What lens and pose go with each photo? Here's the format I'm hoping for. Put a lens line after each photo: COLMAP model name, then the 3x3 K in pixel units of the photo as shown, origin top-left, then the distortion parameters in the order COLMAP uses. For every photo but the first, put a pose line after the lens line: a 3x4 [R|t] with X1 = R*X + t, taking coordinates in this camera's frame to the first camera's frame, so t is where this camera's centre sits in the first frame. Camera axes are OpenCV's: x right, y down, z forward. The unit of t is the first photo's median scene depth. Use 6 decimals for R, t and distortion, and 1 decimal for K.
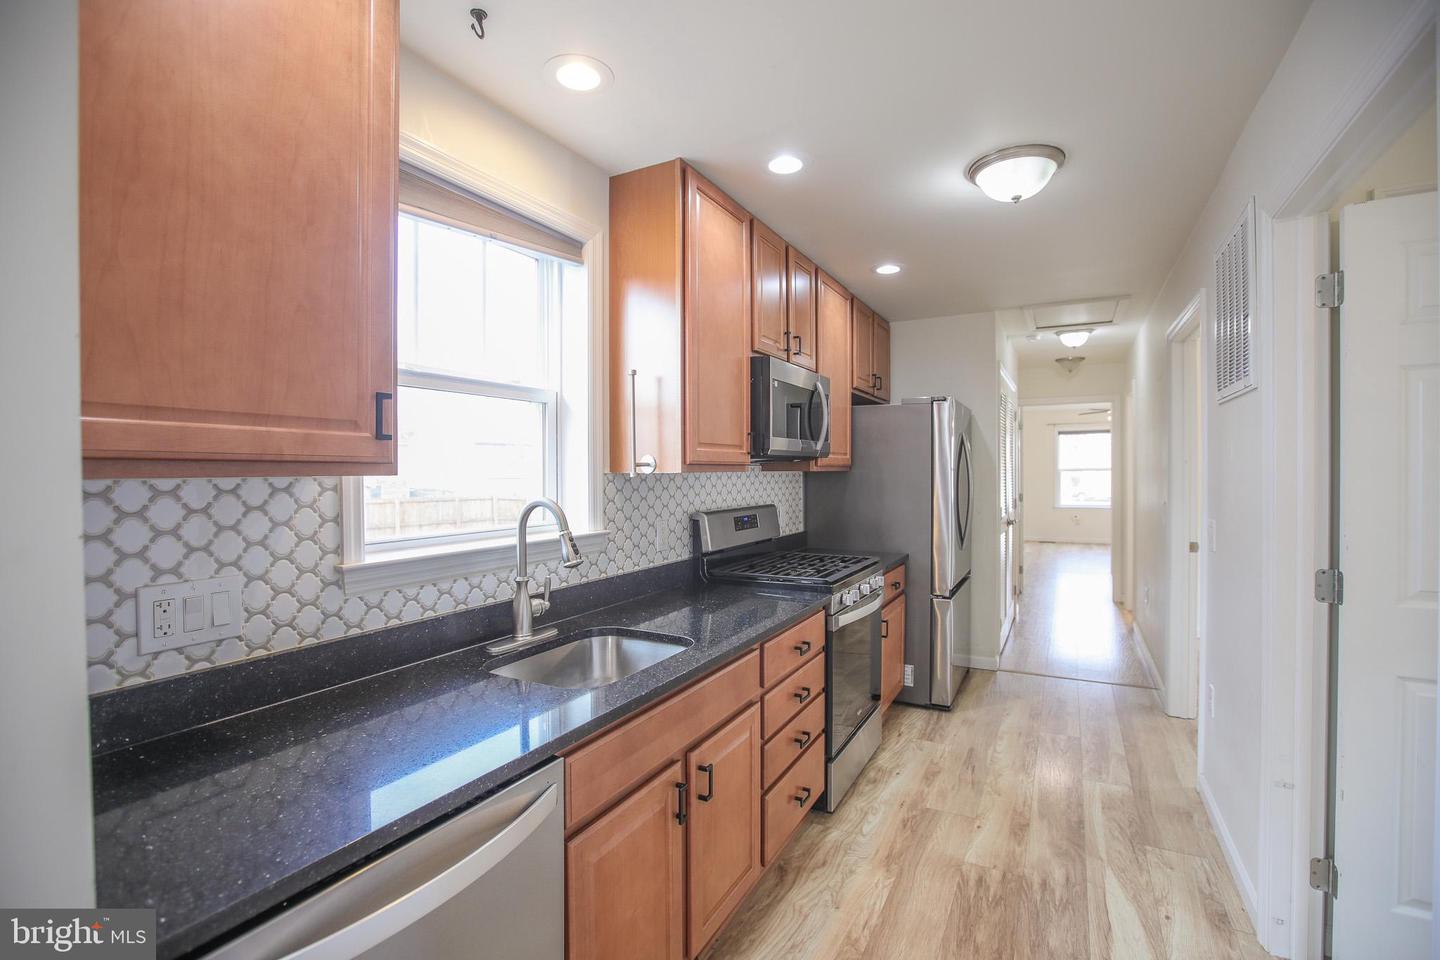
lens RADIAL K [[677.5, 0, 717.8], [0, 677.5, 480.8], [0, 0, 1]] dist [-0.002242, 0.000292]
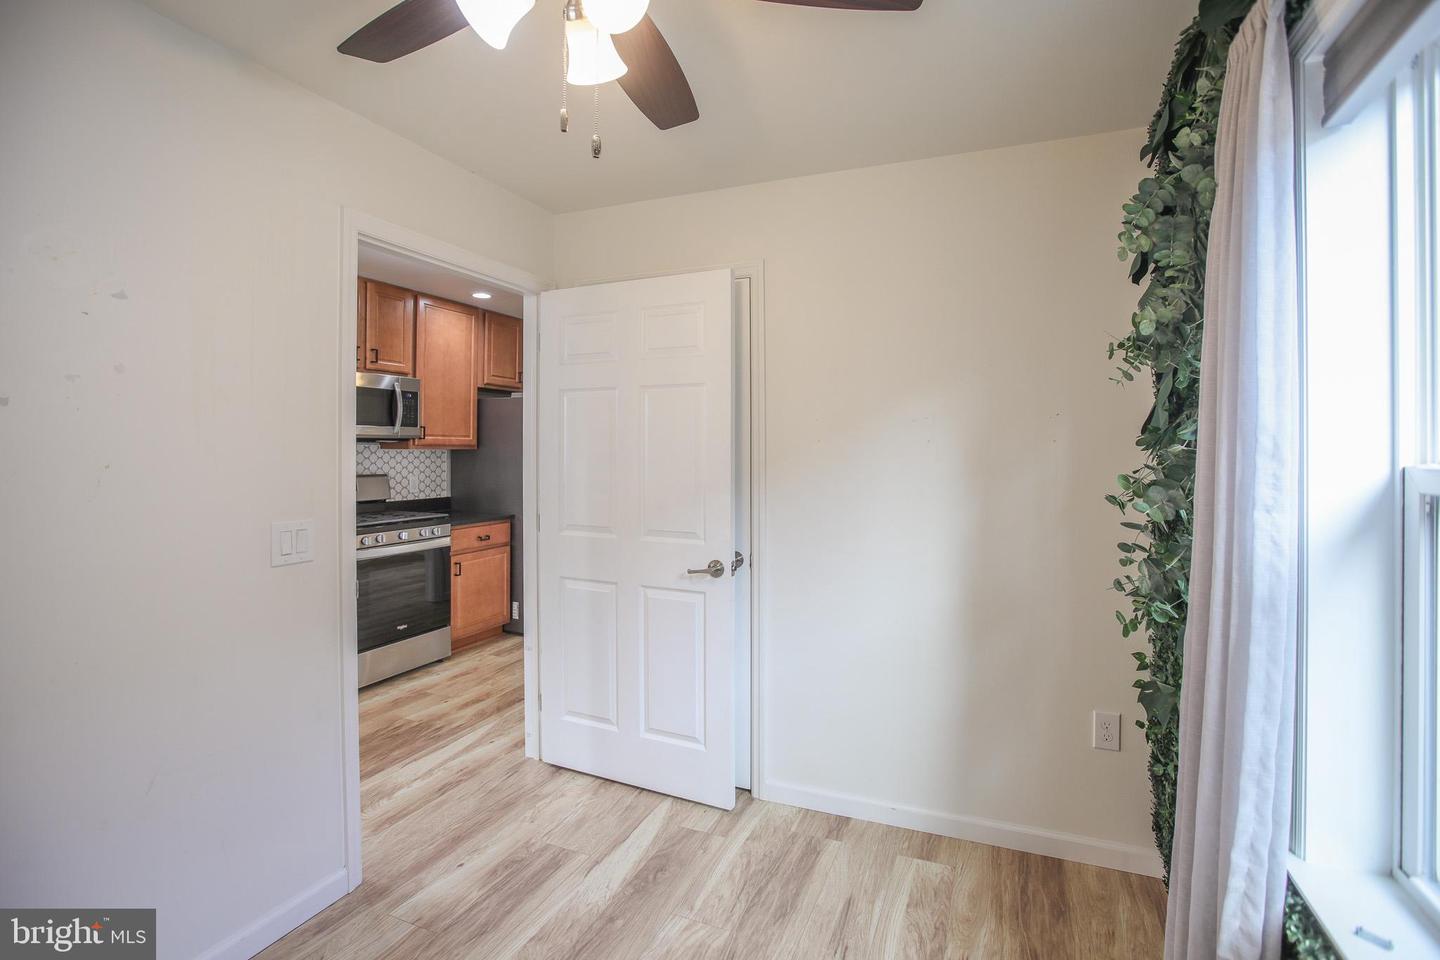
lens RADIAL K [[689.5, 0, 714.1], [0, 689.5, 436.2], [0, 0, 1]] dist [-0.001028, 0.000002]
pose [[0.997093, 0.016731, 0.074334, 0.892671], [-0.014388, 0.999386, -0.031940, -0.006613], [-0.074823, 0.030777, 0.996722, -0.536307]]
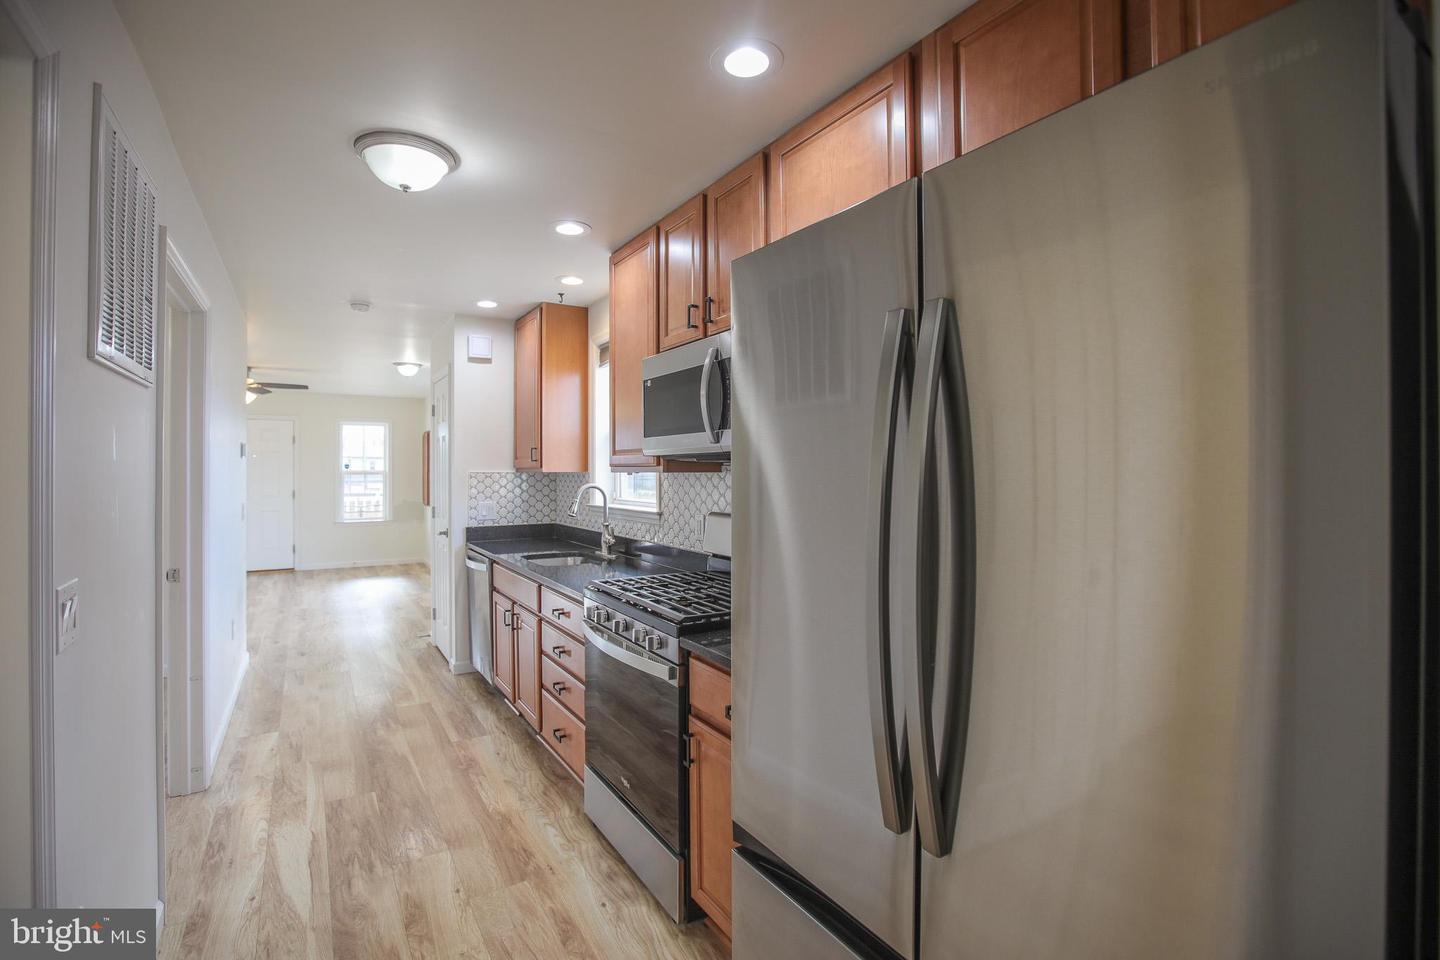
lens RADIAL K [[664.6, 0, 711.3], [0, 664.6, 472.7], [0, 0, 1]] dist [-0.016052, 0.000496]
pose [[-0.513709, 0.011915, -0.857882, 1.000479], [-0.004445, 0.999853, 0.016548, -0.034939], [0.857953, 0.012314, -0.513581, 1.826542]]
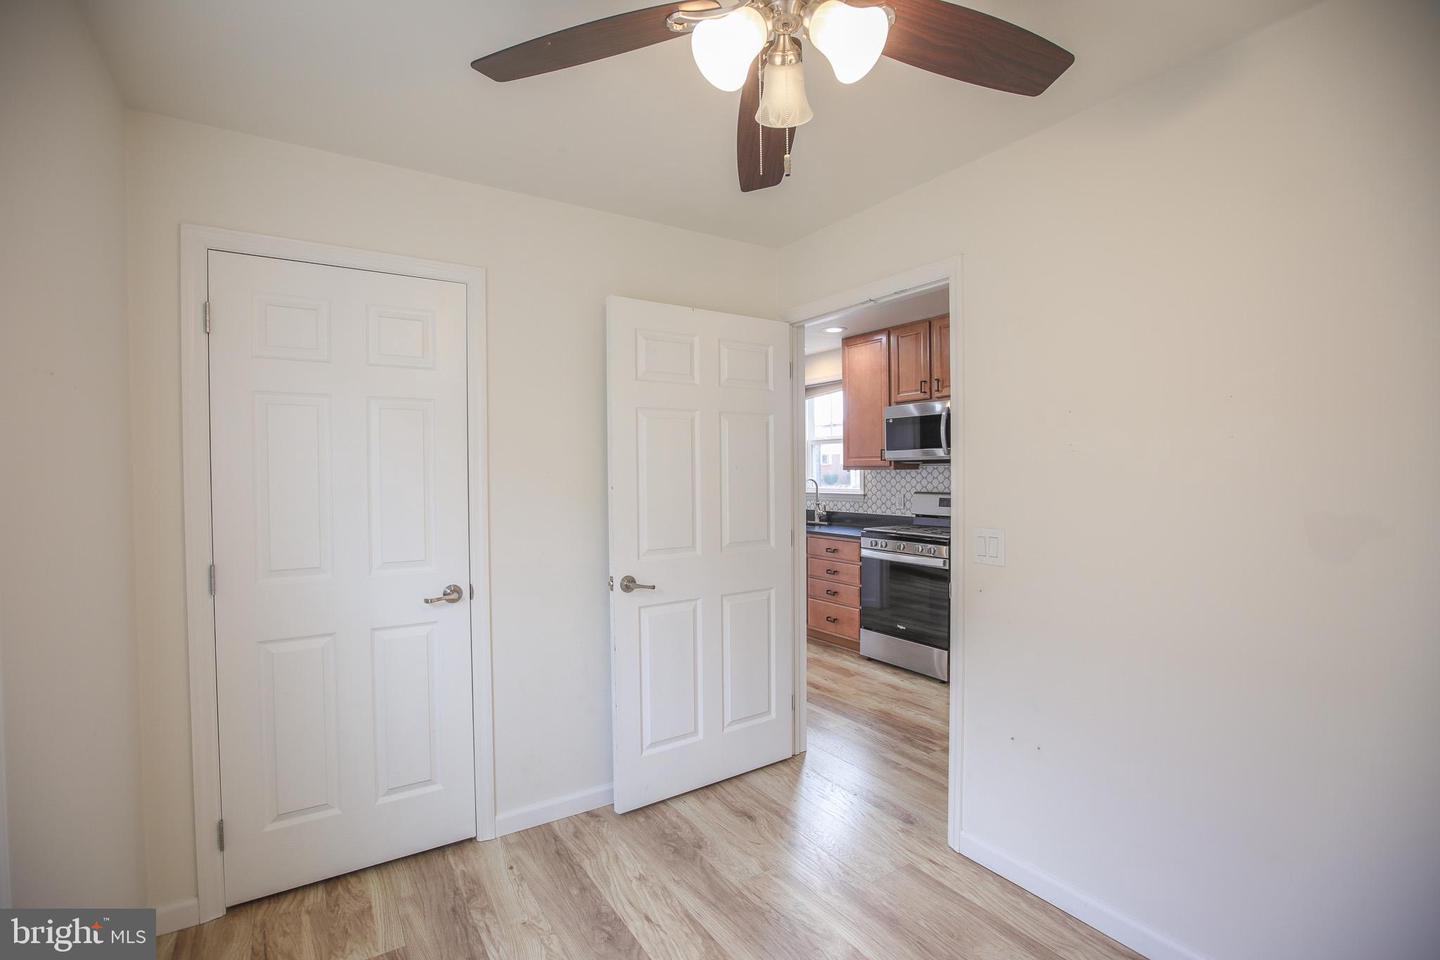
lens RADIAL K [[677.5, 0, 717.8], [0, 677.5, 480.8], [0, 0, 1]] dist [-0.002242, 0.000292]
pose [[-0.499396, 0.031842, -0.865788, 2.148719], [0.009201, 0.999463, 0.031451, -0.052732], [0.866325, 0.007740, -0.499421, 1.742734]]
